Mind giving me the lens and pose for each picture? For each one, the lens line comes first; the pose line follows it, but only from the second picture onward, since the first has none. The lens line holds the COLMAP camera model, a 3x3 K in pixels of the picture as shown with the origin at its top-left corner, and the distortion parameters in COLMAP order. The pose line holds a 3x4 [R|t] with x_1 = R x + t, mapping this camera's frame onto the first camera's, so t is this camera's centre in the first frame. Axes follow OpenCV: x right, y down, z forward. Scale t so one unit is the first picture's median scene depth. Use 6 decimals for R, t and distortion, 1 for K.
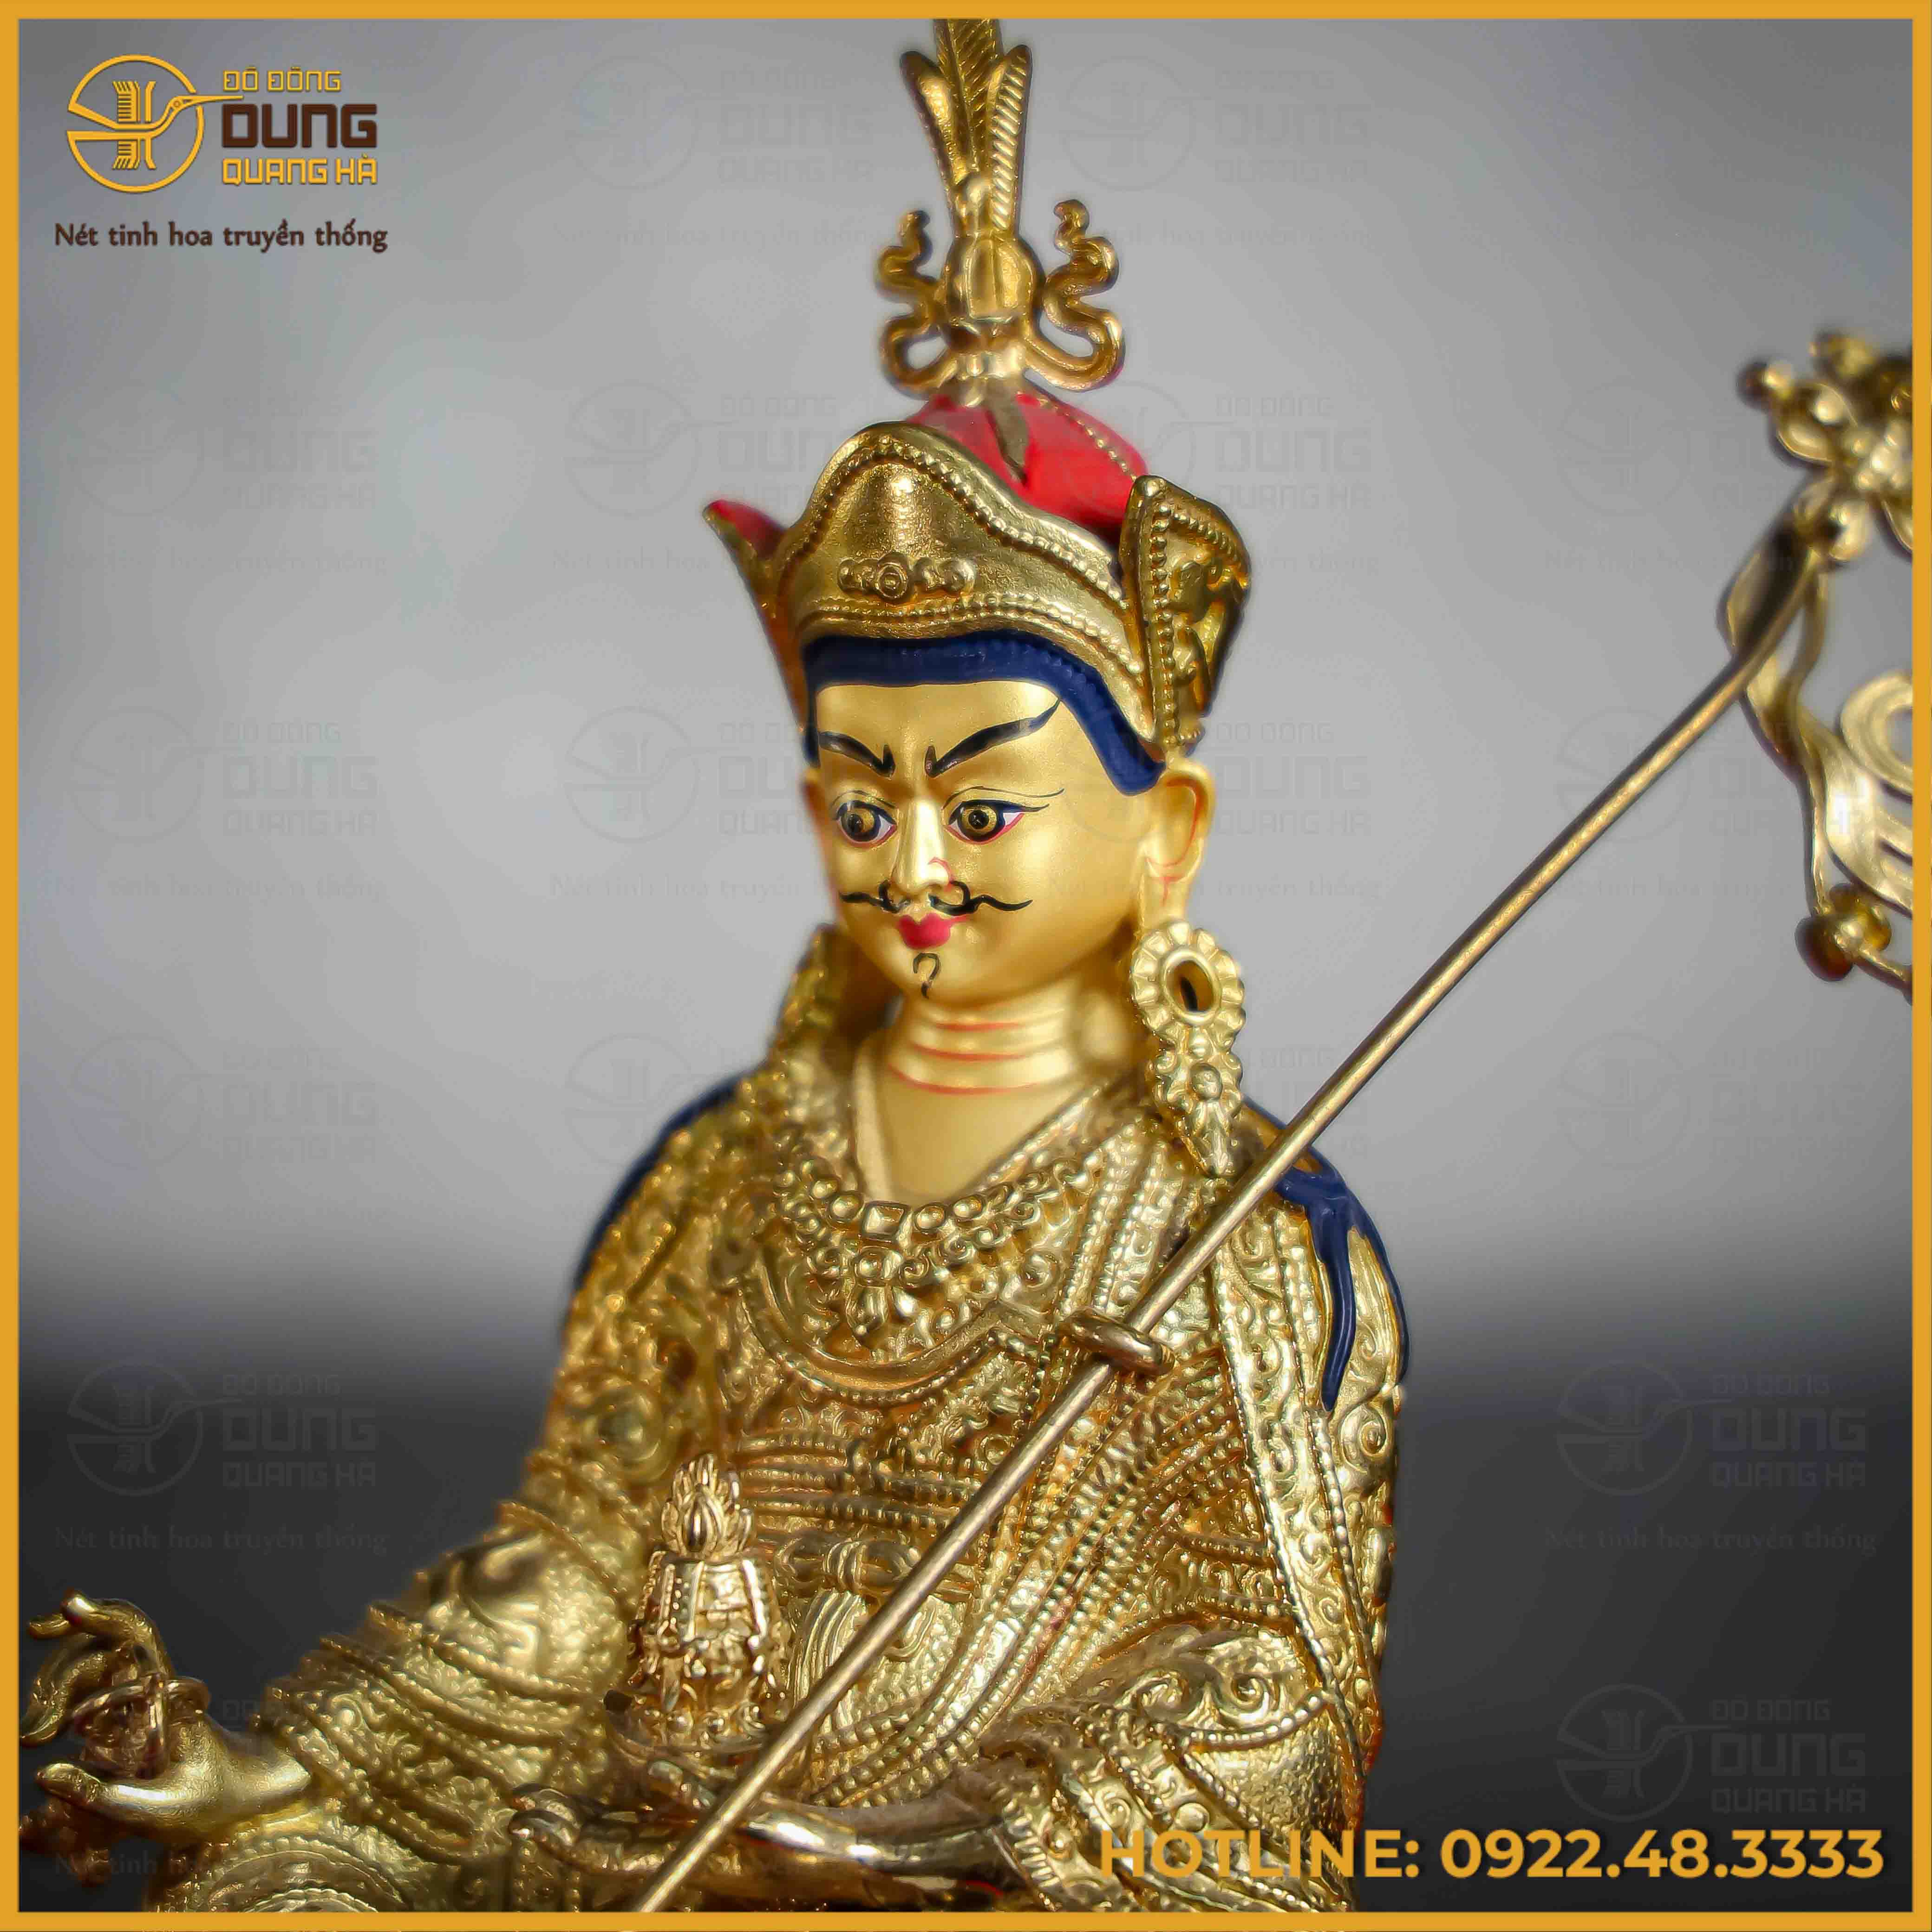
lens RADIAL K [[7937.9, 0, 970.9], [0, 7937.9, 960.5], [0, 0, 1]] dist [0.489581, 0.000000]
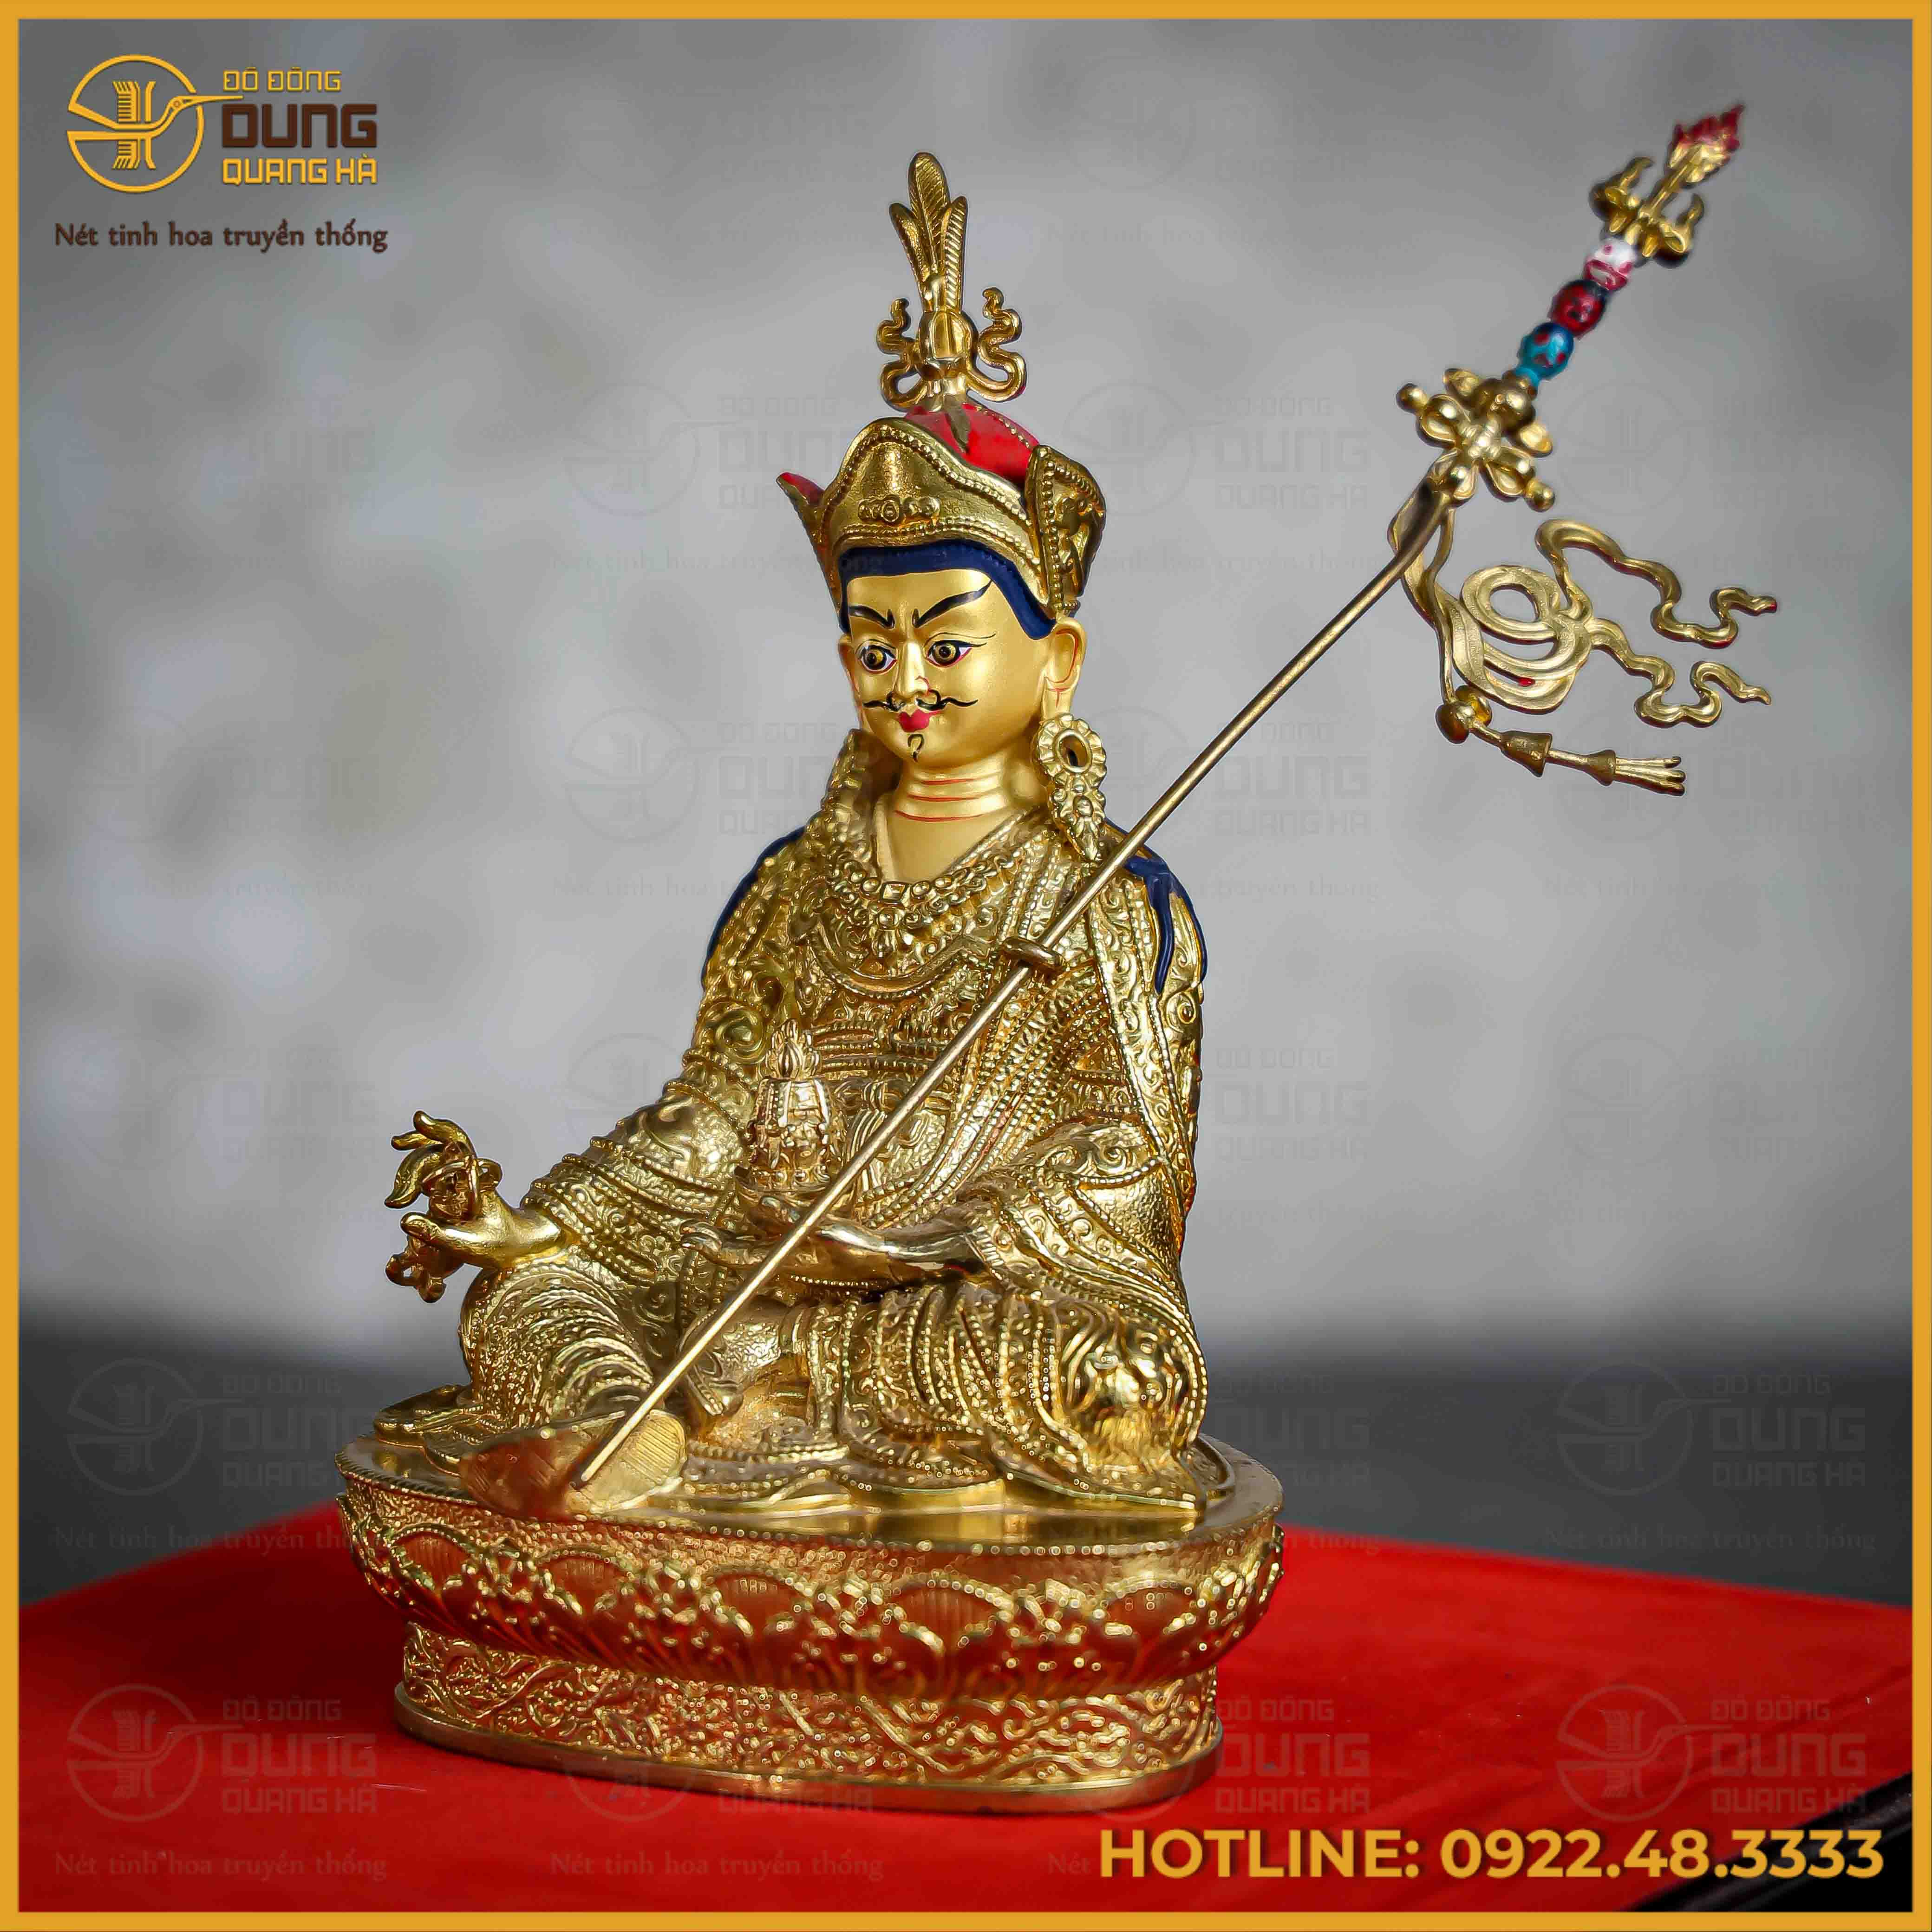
lens RADIAL K [[7937.9, 0, 964.9], [0, 7937.9, 972.2], [0, 0, 1]] dist [0.489581, 0.000000]
pose [[0.999769, -0.021197, -0.003687, 0.009960], [0.020968, 0.998329, -0.053852, 0.139917], [0.004822, 0.053763, 0.998542, -0.674234]]
